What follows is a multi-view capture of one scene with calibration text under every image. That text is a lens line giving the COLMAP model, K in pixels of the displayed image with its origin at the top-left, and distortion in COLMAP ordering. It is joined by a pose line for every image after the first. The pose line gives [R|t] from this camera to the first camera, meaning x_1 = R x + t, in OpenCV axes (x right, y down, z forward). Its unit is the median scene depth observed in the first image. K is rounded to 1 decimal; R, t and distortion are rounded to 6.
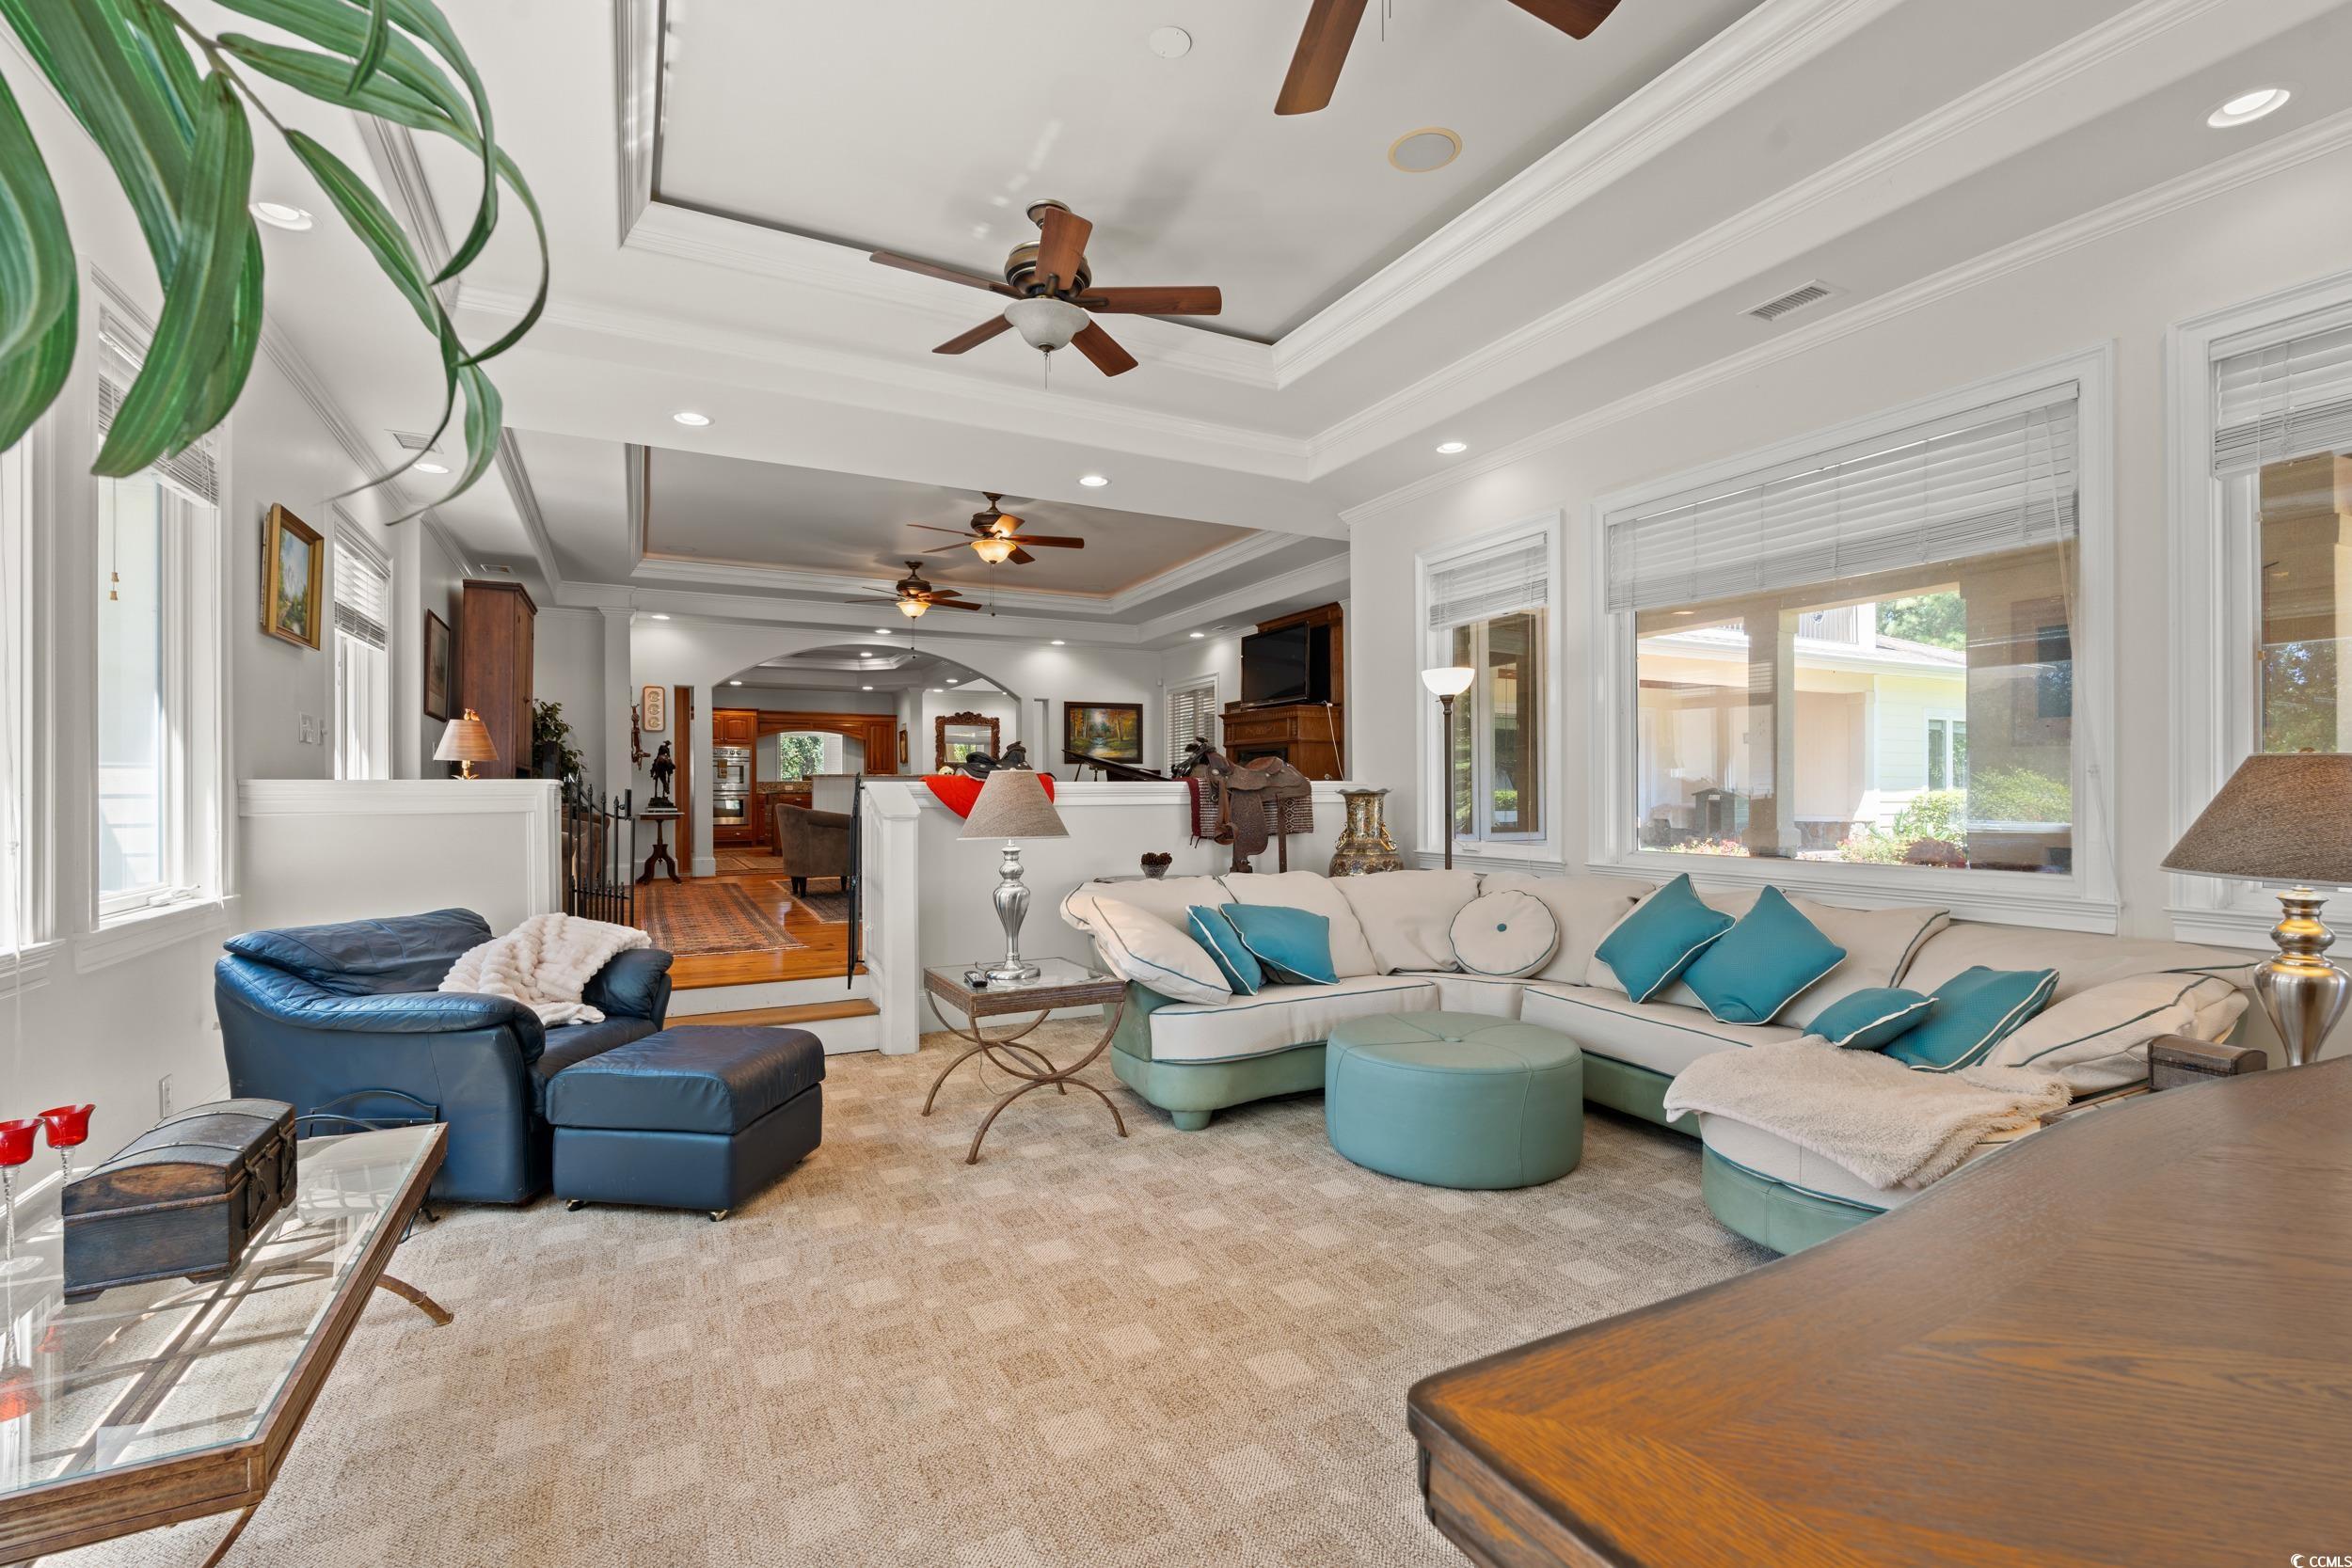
lens RADIAL K [[1034.5, 0, 1175.5], [0, 1034.5, 783.6], [0, 0, 1]] dist [-0.010138, 0.001656]
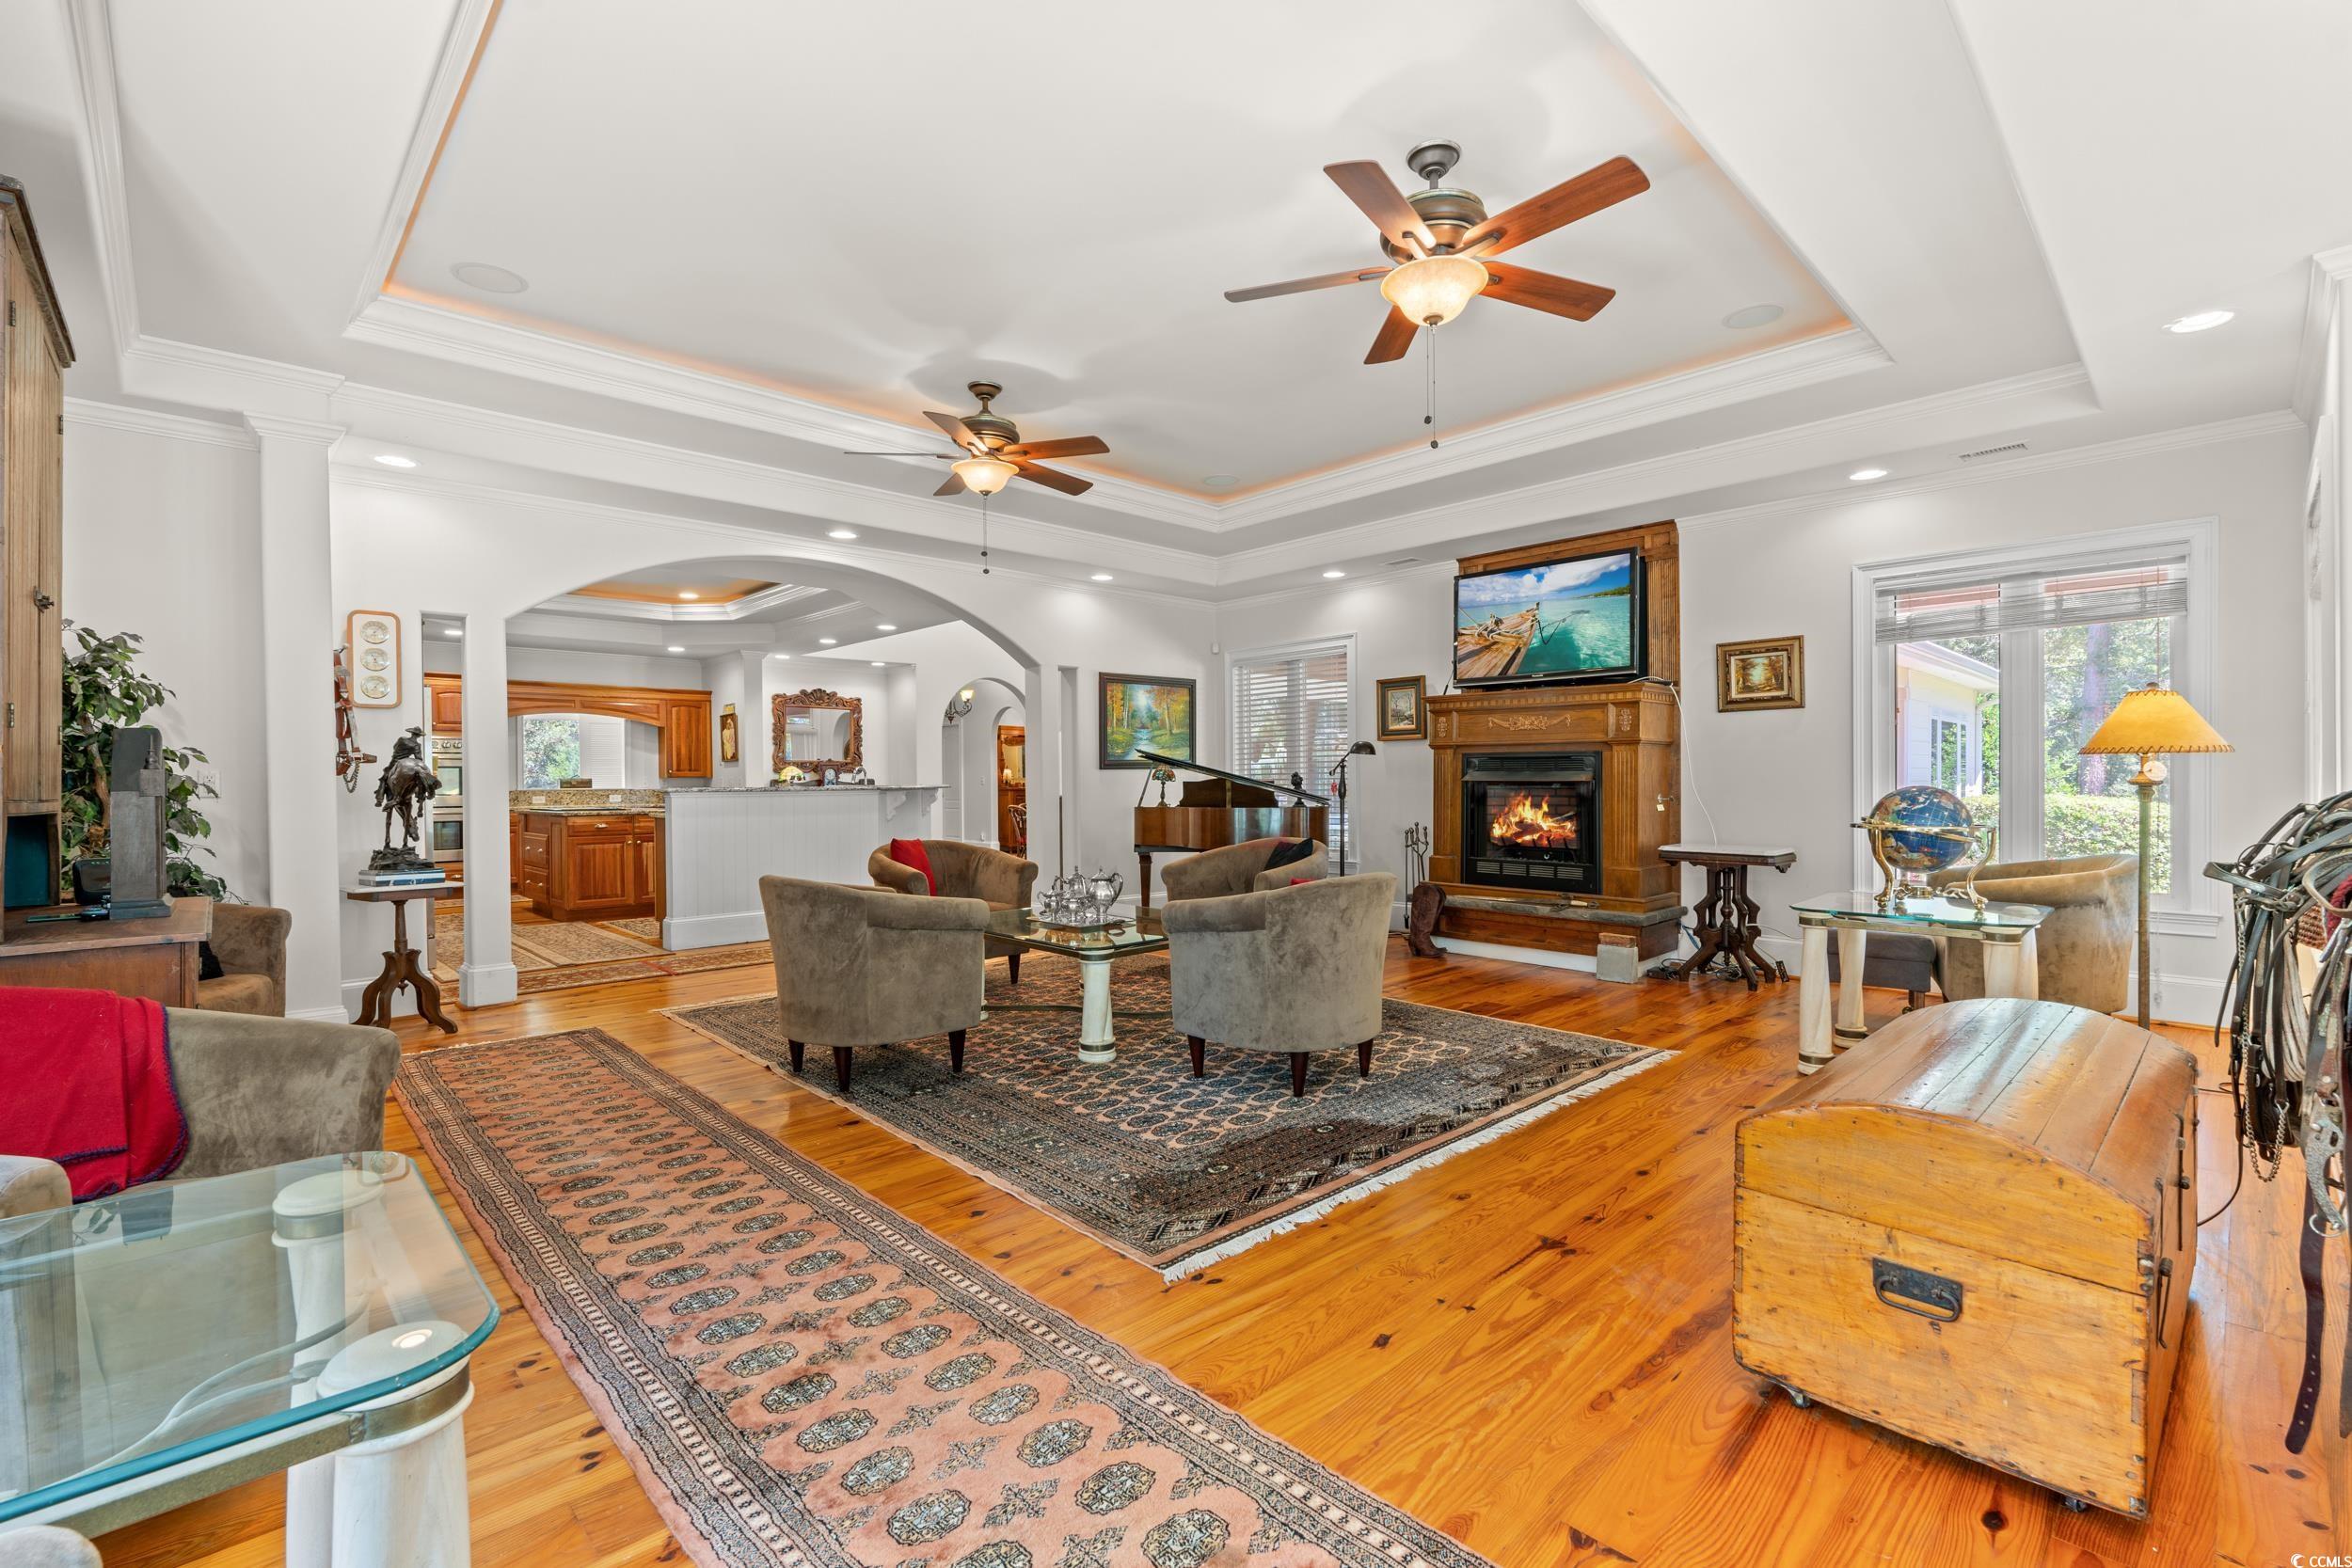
lens RADIAL K [[1034.5, 0, 1181.7], [0, 1034.5, 790.4], [0, 0, 1]] dist [-0.010138, 0.001656]
pose [[0.958041, -0.005815, 0.286572, -0.295865], [0.001144, 0.999864, 0.016464, -0.020709], [-0.286629, -0.015446, 0.957917, 0.458835]]
